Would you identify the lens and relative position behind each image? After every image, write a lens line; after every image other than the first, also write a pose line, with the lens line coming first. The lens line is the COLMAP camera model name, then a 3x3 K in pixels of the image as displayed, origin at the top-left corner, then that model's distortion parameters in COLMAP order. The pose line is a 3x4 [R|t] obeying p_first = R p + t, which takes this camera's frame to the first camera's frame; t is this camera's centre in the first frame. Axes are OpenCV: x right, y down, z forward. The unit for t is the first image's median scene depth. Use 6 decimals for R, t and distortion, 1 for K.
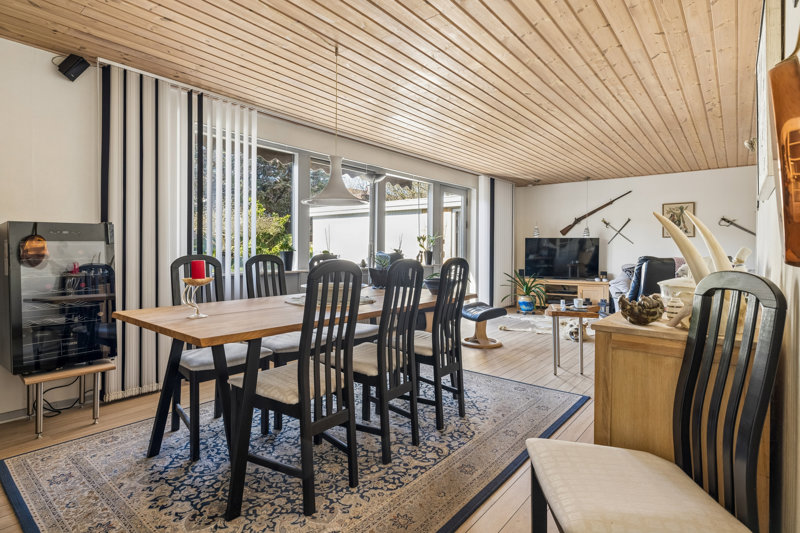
lens RADIAL K [[406.1, 0, 400.7], [0, 406.1, 251.1], [0, 0, 1]] dist [0.016083, 0.000030]
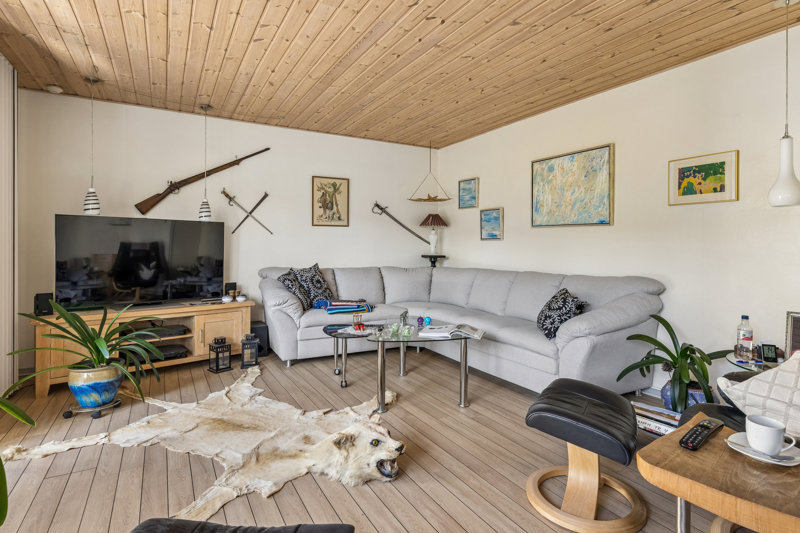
lens RADIAL K [[420.2, 0, 401.7], [0, 420.2, 247.5], [0, 0, 1]] dist [0.000056, 0.000008]
pose [[0.352198, -0.006173, 0.935905, 0.042067], [0.003180, 0.999980, 0.005399, -0.000749], [-0.935920, 0.001075, 0.352210, 0.572093]]
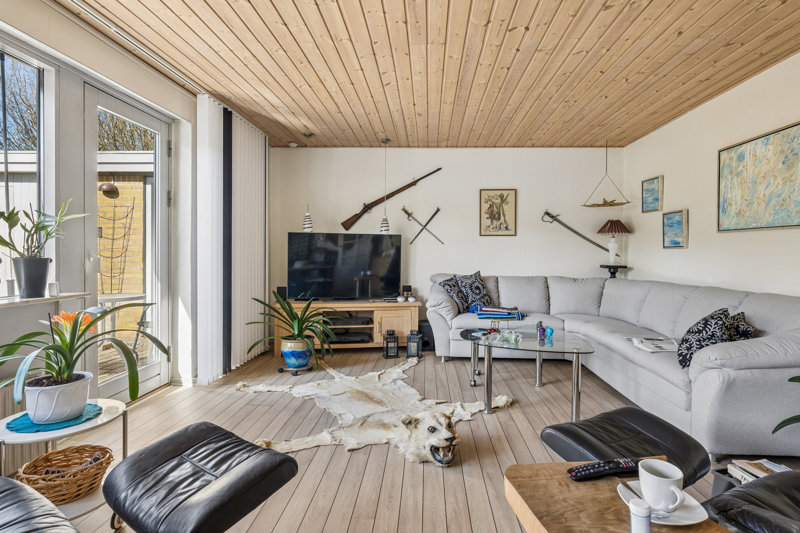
lens RADIAL K [[414.0, 0, 411.5], [0, 414.0, 257.9], [0, 0, 1]] dist [-0.000133, -0.000052]
pose [[0.793681, -0.005087, 0.608313, 0.094314], [0.000865, 0.999973, 0.007233, 0.000002], [-0.608333, -0.005215, 0.793665, 0.457035]]
